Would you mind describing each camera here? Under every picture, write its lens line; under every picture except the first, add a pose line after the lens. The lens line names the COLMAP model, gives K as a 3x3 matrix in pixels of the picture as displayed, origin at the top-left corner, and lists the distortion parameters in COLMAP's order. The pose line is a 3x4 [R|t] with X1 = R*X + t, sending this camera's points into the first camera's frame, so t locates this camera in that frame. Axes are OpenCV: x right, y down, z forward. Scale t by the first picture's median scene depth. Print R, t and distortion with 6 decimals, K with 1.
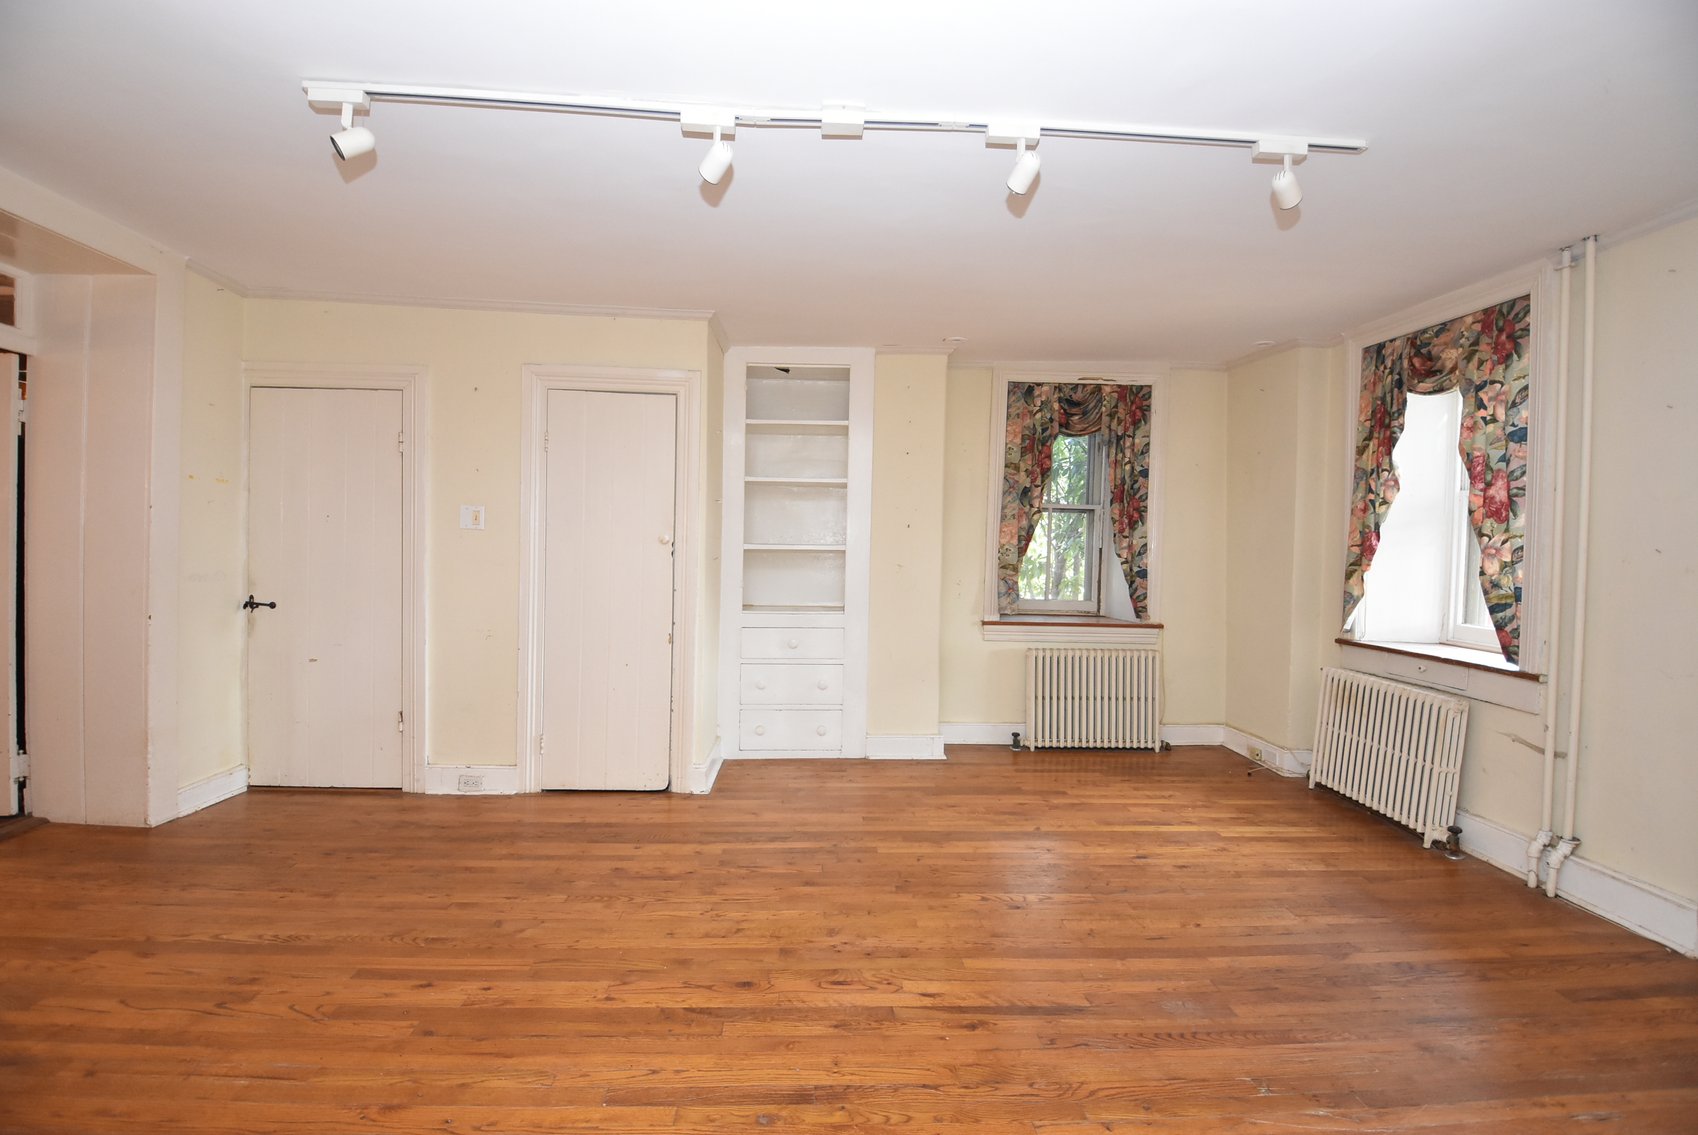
lens RADIAL K [[748.1, 0, 849.0], [0, 748.1, 567.5], [0, 0, 1]] dist [0.026375, -0.033929]
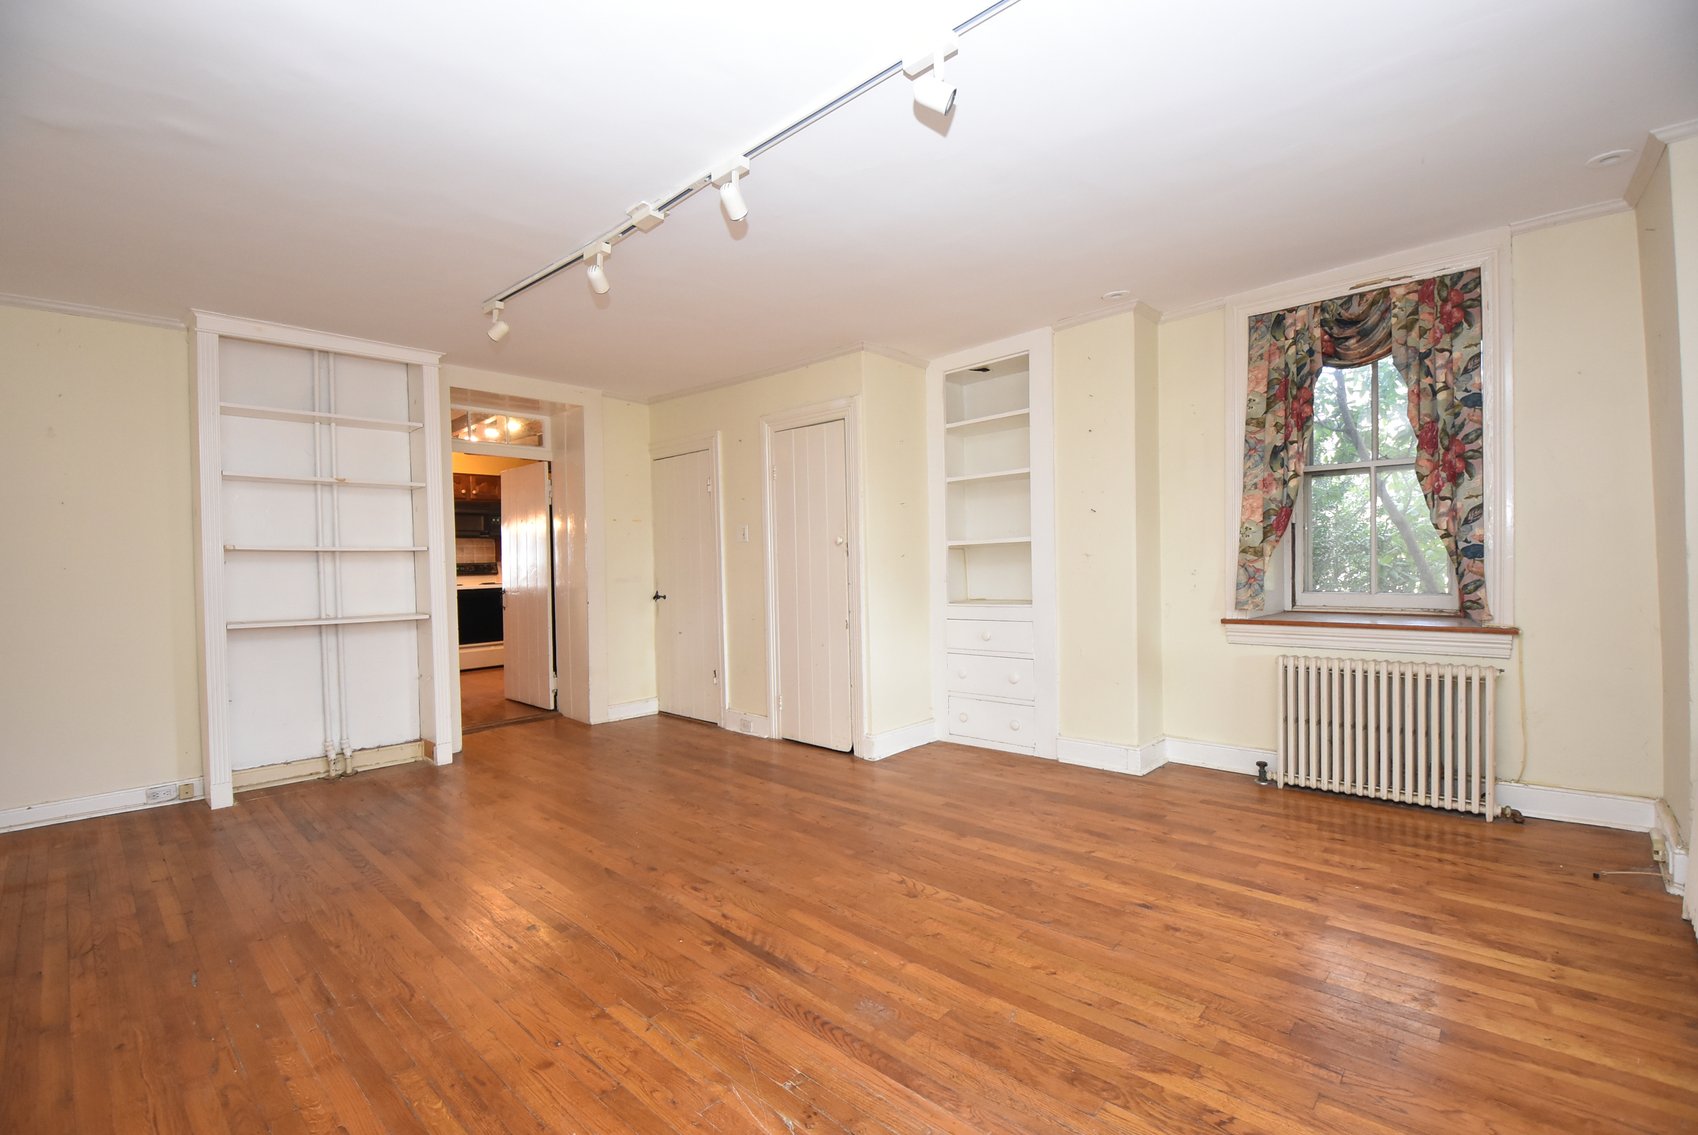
lens RADIAL K [[748.1, 0, 849.0], [0, 748.1, 567.5], [0, 0, 1]] dist [0.026375, -0.033929]
pose [[0.694256, -0.031322, -0.719046, 0.525790], [0.025277, 0.999497, -0.019133, 0.023331], [0.719284, -0.004892, 0.694699, 0.154142]]
